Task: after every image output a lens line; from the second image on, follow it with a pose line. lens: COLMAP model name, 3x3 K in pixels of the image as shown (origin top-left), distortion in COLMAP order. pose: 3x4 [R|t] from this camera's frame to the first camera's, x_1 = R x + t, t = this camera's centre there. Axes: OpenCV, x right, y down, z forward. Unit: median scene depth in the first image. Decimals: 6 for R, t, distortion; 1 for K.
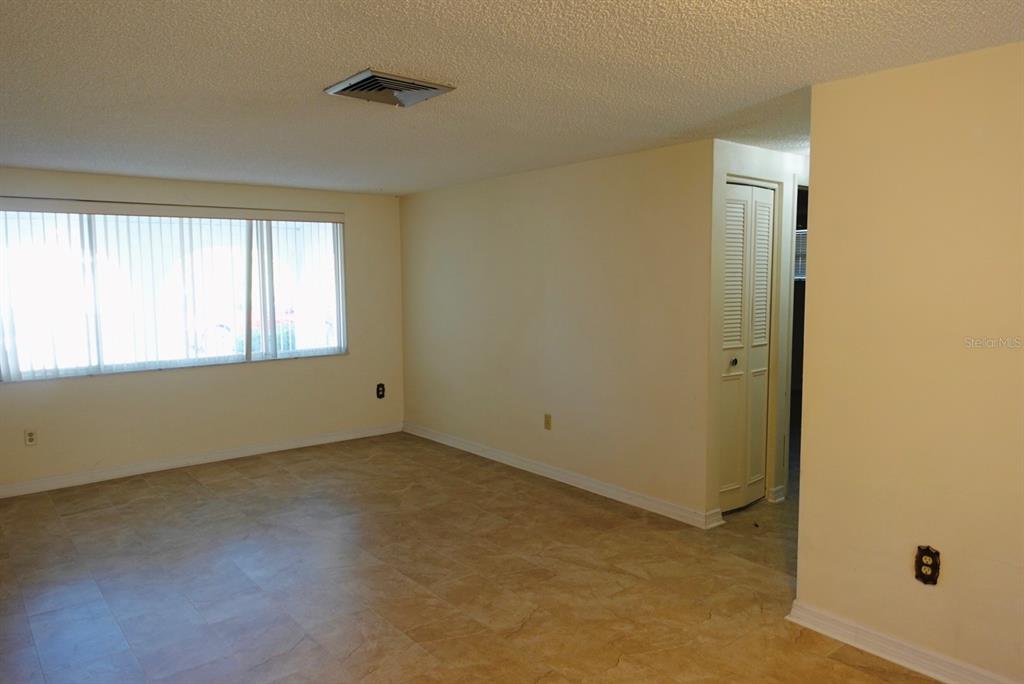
lens RADIAL K [[705.6, 0, 513.9], [0, 705.6, 342.9], [0, 0, 1]] dist [0.001627, 0.006576]
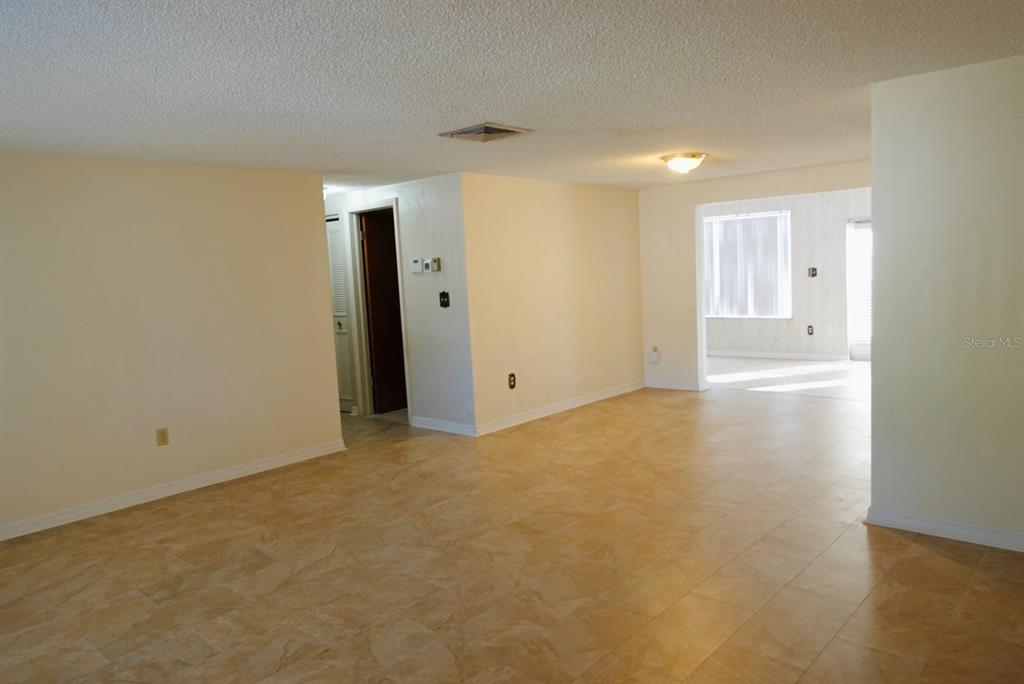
lens RADIAL K [[705.6, 0, 512.6], [0, 705.6, 341.6], [0, 0, 1]] dist [0.001627, 0.006576]
pose [[-0.143597, -0.090446, 0.985495, -1.028562], [0.147764, 0.982692, 0.111720, -0.050718], [-0.978543, 0.161664, -0.127747, 0.737362]]
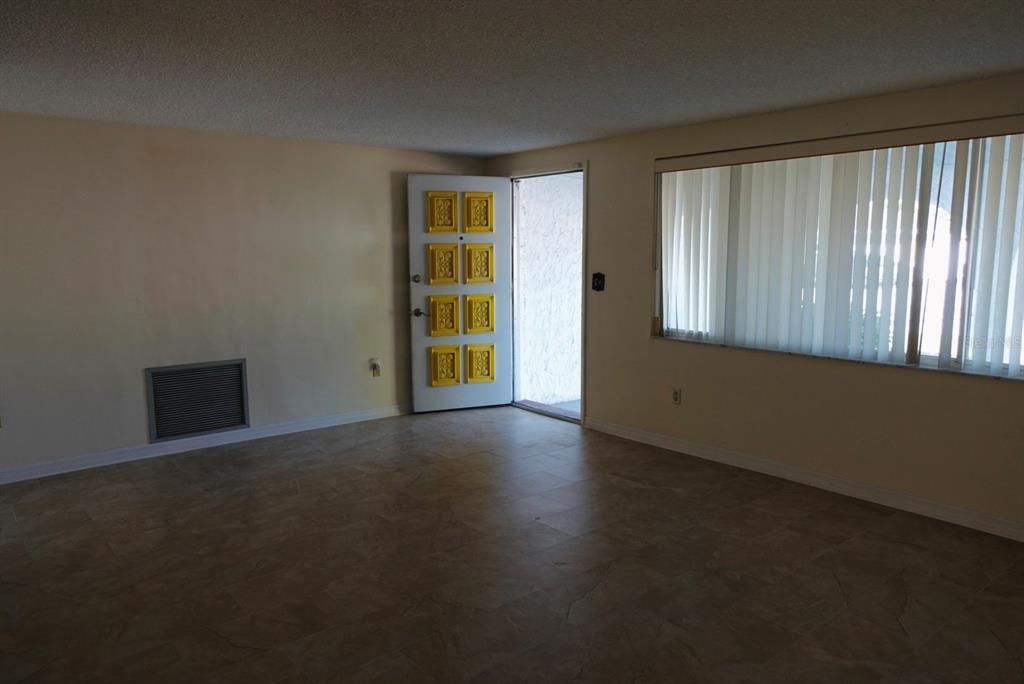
lens RADIAL K [[705.6, 0, 513.3], [0, 705.6, 340.3], [0, 0, 1]] dist [0.001627, 0.006576]
pose [[0.013084, 0.136400, -0.990567, 0.325443], [-0.090682, 0.986732, 0.134674, -0.065222], [0.995794, 0.088064, 0.025279, 0.788456]]
